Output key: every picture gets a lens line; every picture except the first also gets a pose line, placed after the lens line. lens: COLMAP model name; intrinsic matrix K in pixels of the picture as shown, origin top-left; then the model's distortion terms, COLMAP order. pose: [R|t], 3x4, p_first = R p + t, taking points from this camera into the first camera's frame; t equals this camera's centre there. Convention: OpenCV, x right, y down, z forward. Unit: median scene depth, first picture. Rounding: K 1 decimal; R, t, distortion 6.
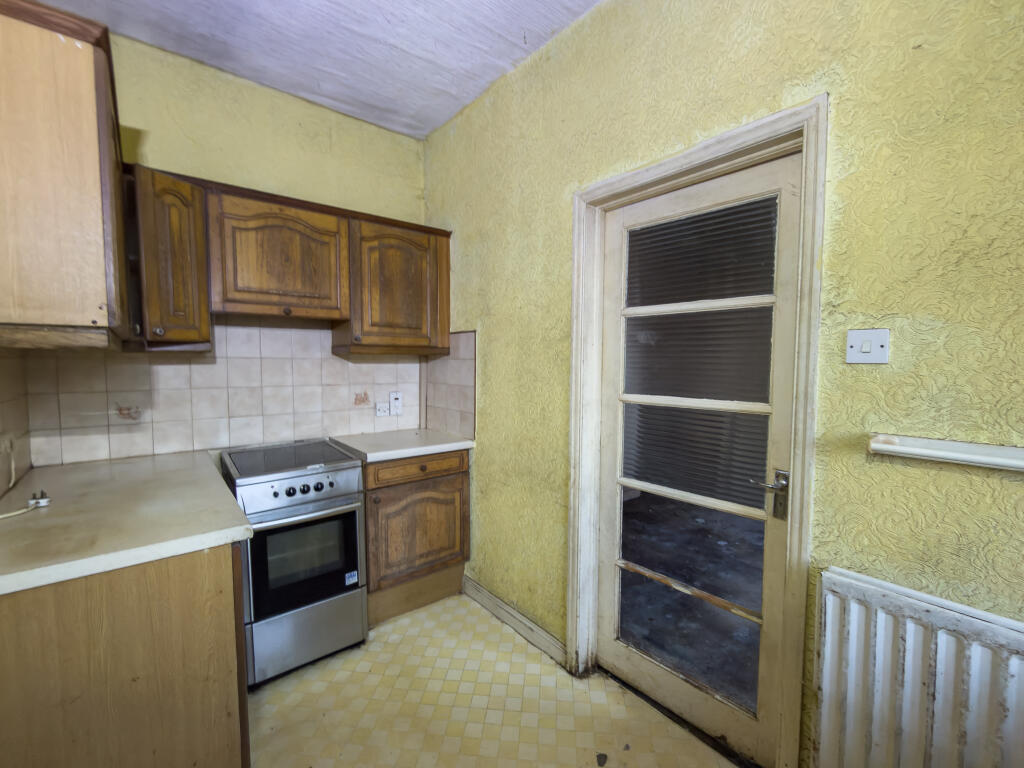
lens RADIAL K [[436.5, 0, 520.7], [0, 436.5, 385.8], [0, 0, 1]] dist [-0.000402, -0.000159]
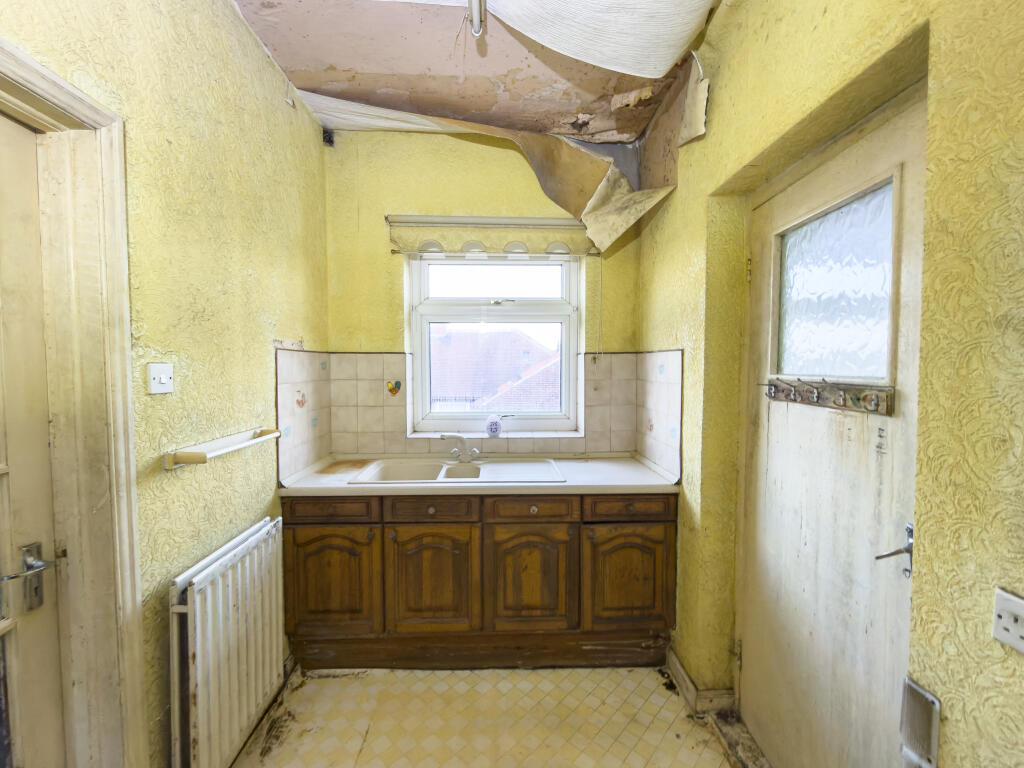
lens RADIAL K [[436.5, 0, 520.7], [0, 436.5, 385.8], [0, 0, 1]] dist [-0.000402, -0.000159]
pose [[-0.794474, -0.031288, 0.606491, -0.346079], [0.032527, 0.995046, 0.093941, -0.080114], [-0.606426, 0.094361, -0.789521, 0.726046]]
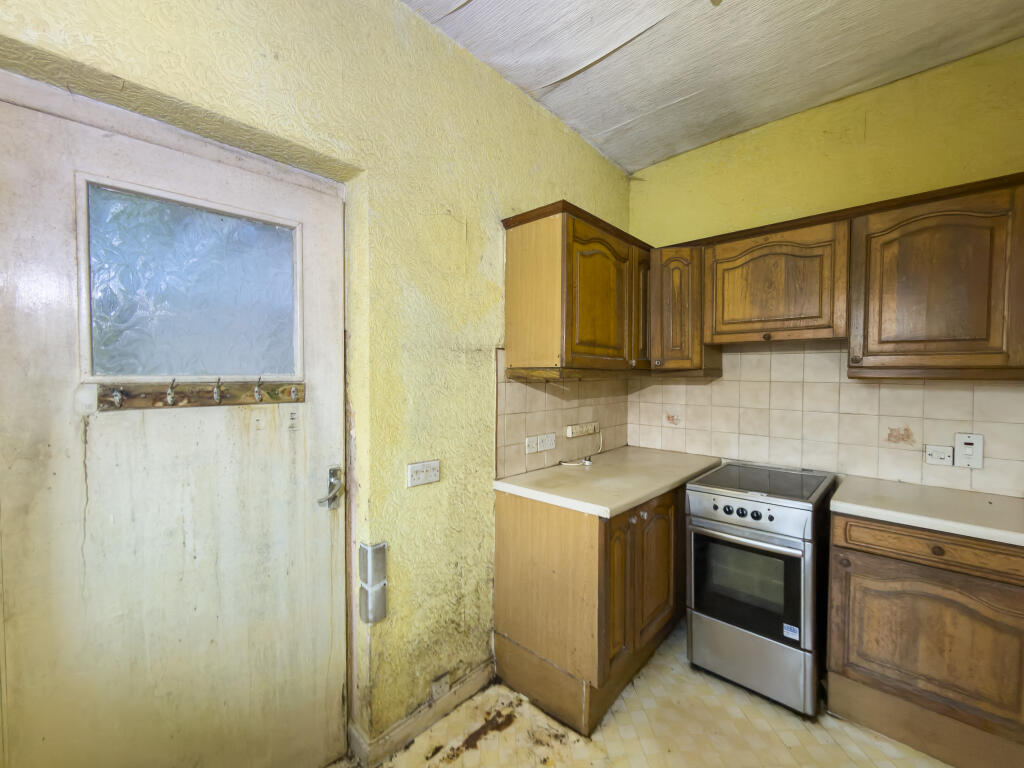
lens RADIAL K [[436.5, 0, 520.7], [0, 436.5, 385.8], [0, 0, 1]] dist [-0.000402, -0.000159]
pose [[0.139150, 0.032289, -0.989745, 0.395328], [-0.061017, 0.997849, 0.023975, -0.046898], [0.988390, 0.057055, 0.140821, 0.299146]]
